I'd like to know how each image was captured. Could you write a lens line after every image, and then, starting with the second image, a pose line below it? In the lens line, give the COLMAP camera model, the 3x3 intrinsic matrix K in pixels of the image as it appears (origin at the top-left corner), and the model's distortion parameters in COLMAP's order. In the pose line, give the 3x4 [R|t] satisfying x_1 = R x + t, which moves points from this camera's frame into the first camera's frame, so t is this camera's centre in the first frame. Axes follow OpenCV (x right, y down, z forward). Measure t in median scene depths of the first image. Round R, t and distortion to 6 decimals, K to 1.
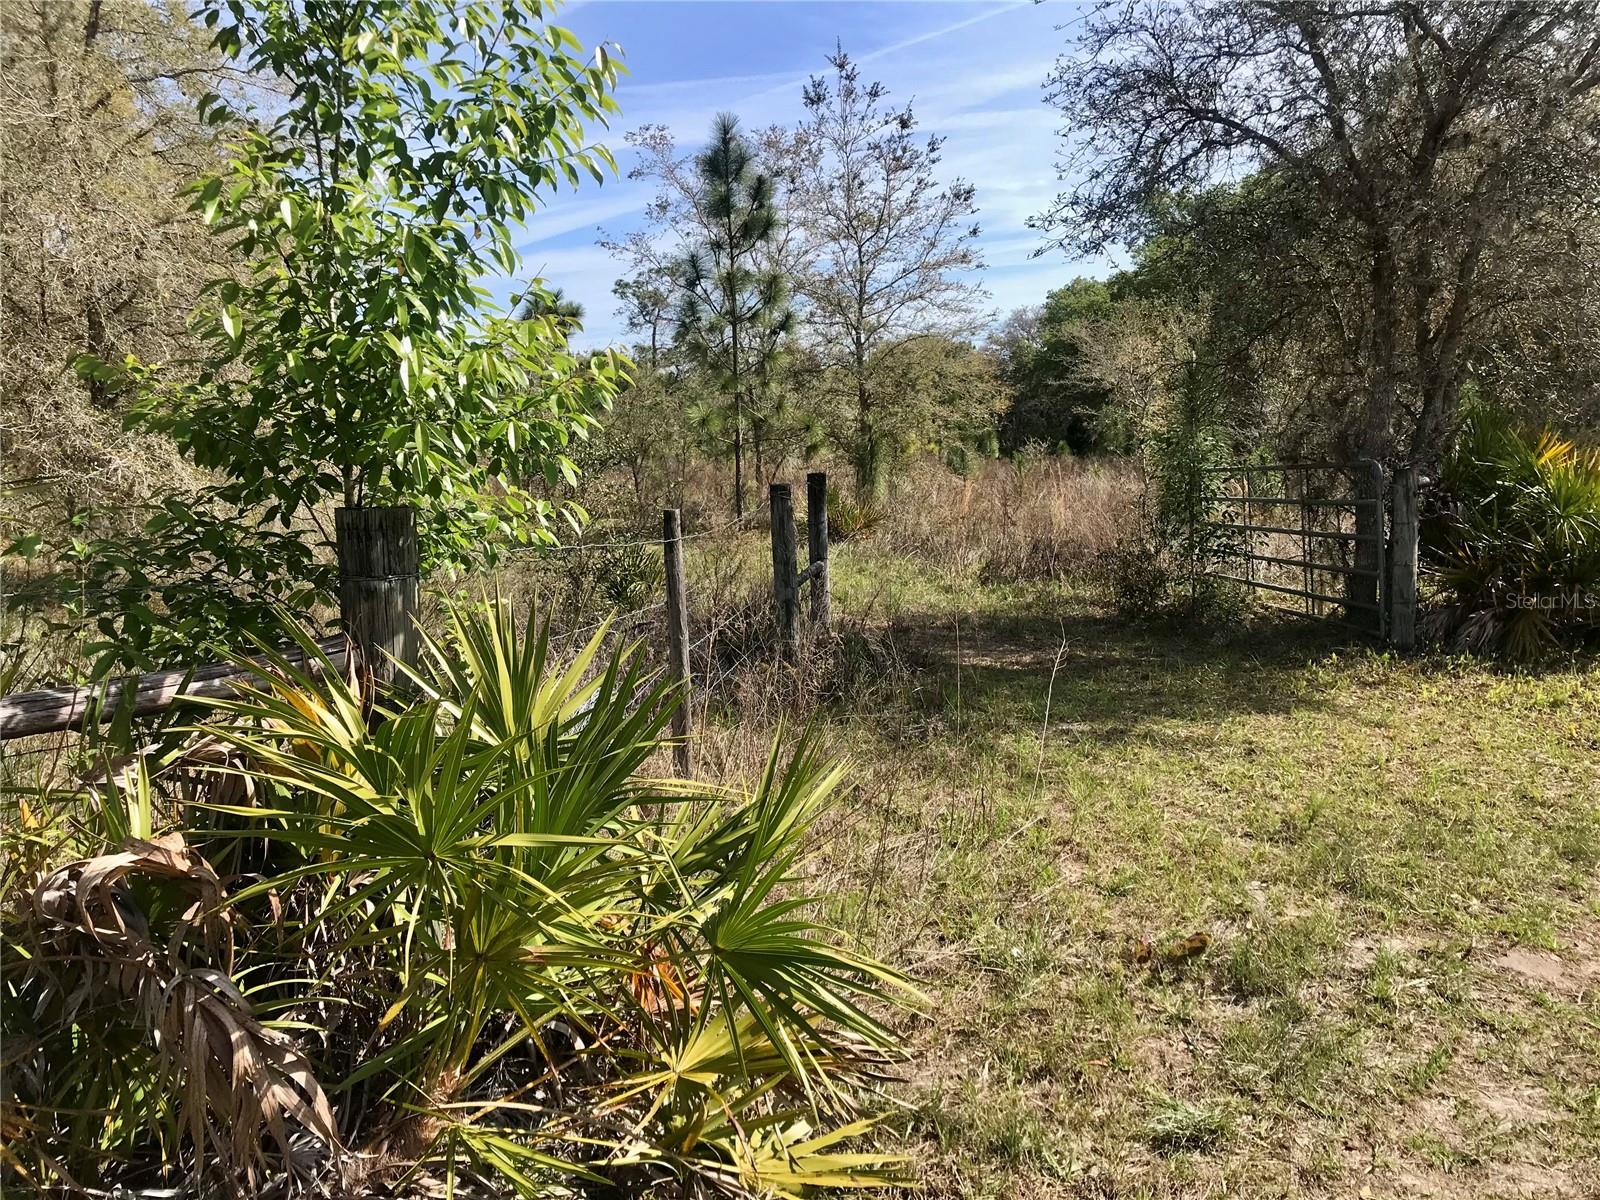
lens RADIAL K [[1315.6, 0, 800.0], [0, 1315.6, 600.0], [0, 0, 1]] dist [0.002429, 0.005236]
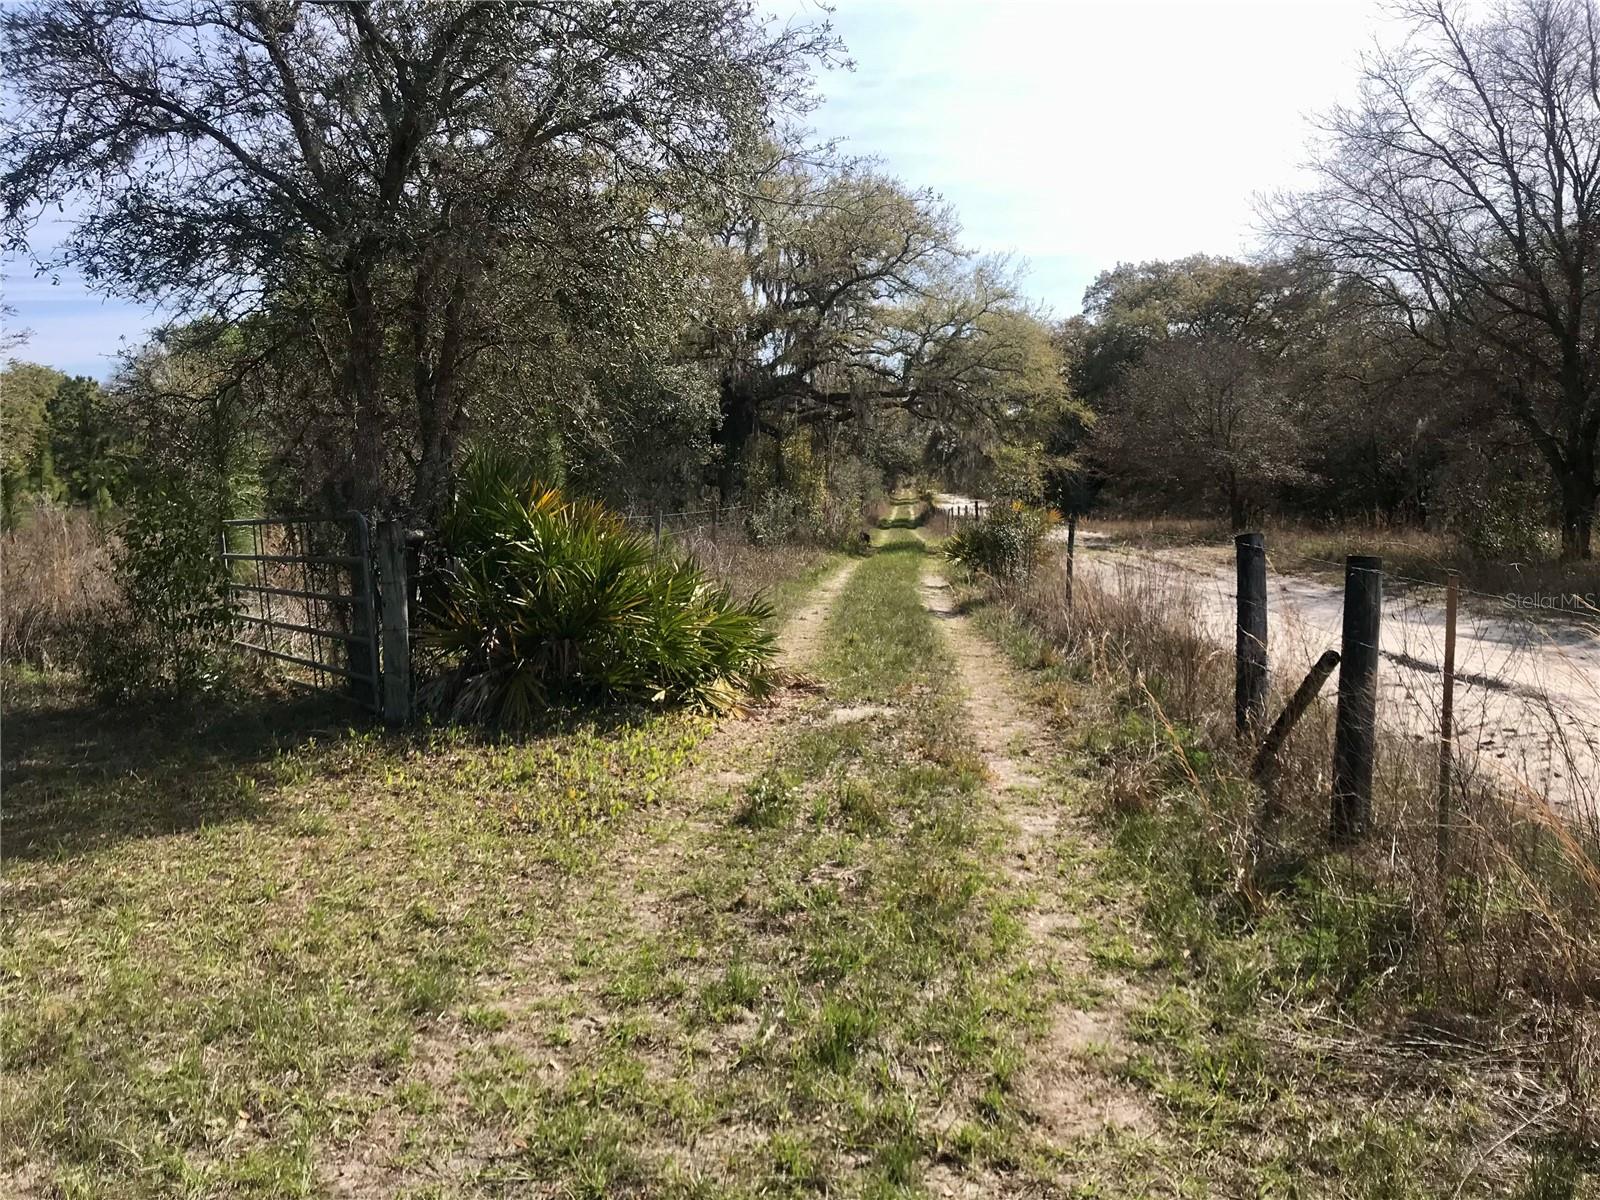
lens RADIAL K [[1315.6, 0, 800.0], [0, 1315.6, 600.0], [0, 0, 1]] dist [0.002429, 0.005236]
pose [[0.825296, -0.041504, 0.563173, 0.191896], [0.063795, 0.997763, -0.019956, -0.010988], [-0.561085, 0.052397, 0.826098, 0.116692]]
